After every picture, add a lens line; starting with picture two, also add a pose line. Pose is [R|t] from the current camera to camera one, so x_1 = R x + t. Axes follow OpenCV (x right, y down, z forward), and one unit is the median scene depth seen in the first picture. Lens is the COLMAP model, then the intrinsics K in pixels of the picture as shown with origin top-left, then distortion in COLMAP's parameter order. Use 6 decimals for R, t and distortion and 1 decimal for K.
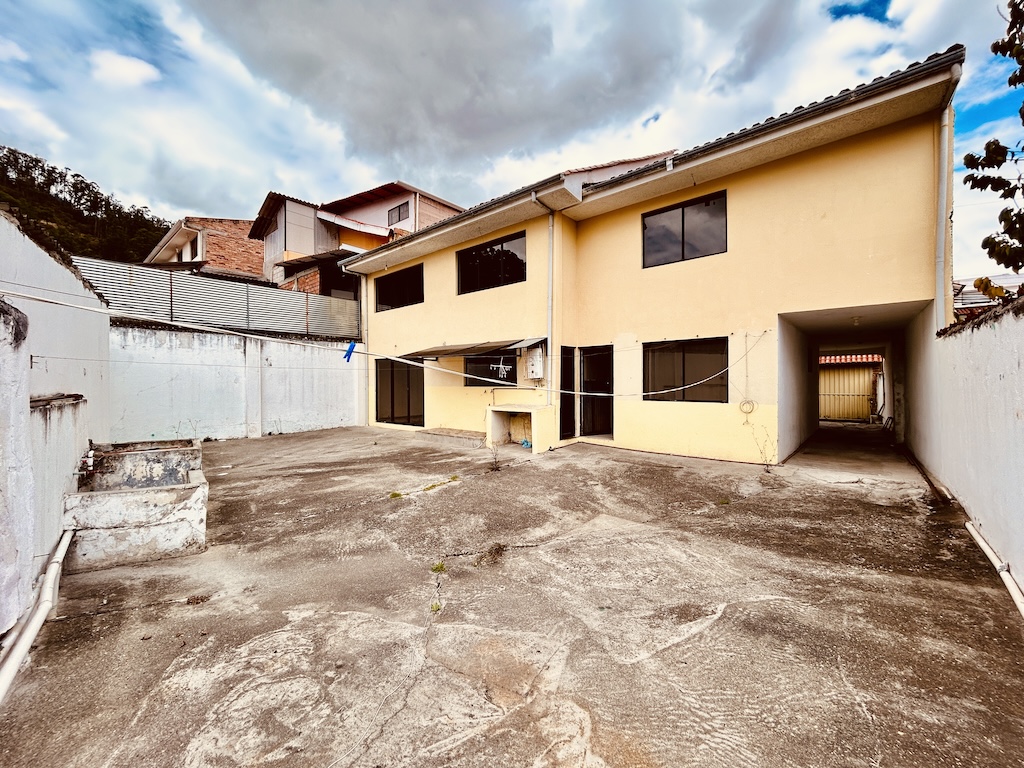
lens RADIAL K [[414.4, 0, 512.0], [0, 414.4, 384.0], [0, 0, 1]] dist [0.009264, 0.000052]
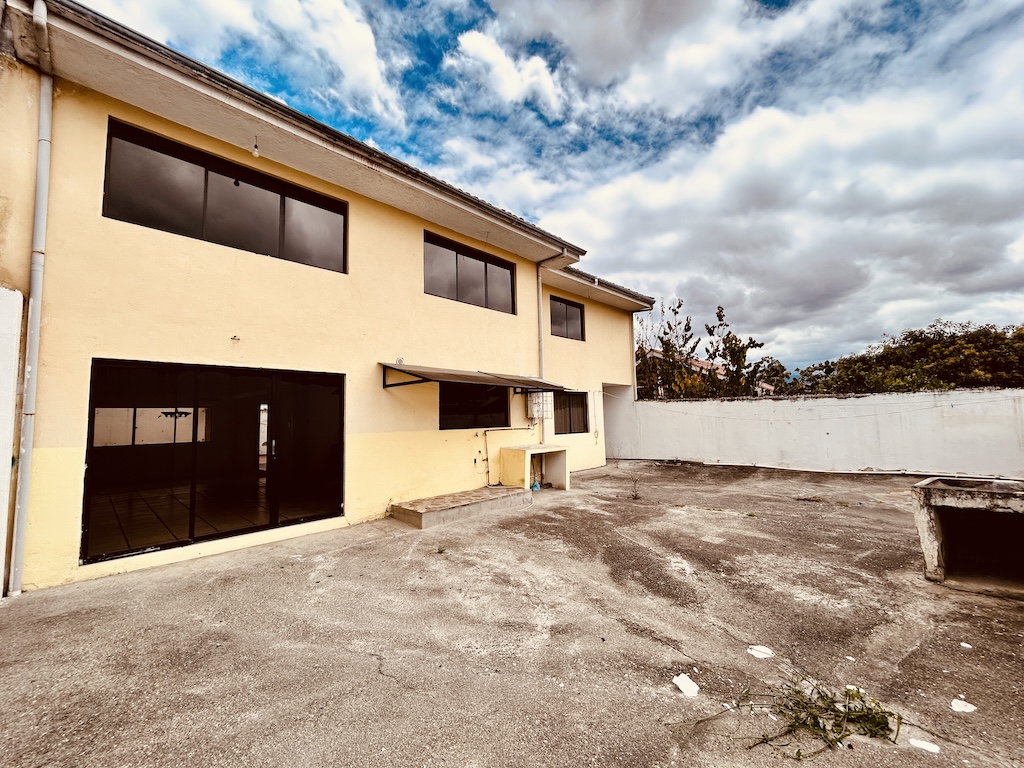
lens RADIAL K [[414.4, 0, 512.0], [0, 414.4, 384.0], [0, 0, 1]] dist [0.009264, 0.000052]
pose [[0.050570, 0.082768, 0.995285, -0.785861], [0.018308, 0.996316, -0.083784, -0.009244], [-0.998553, 0.022458, 0.048868, 0.836606]]
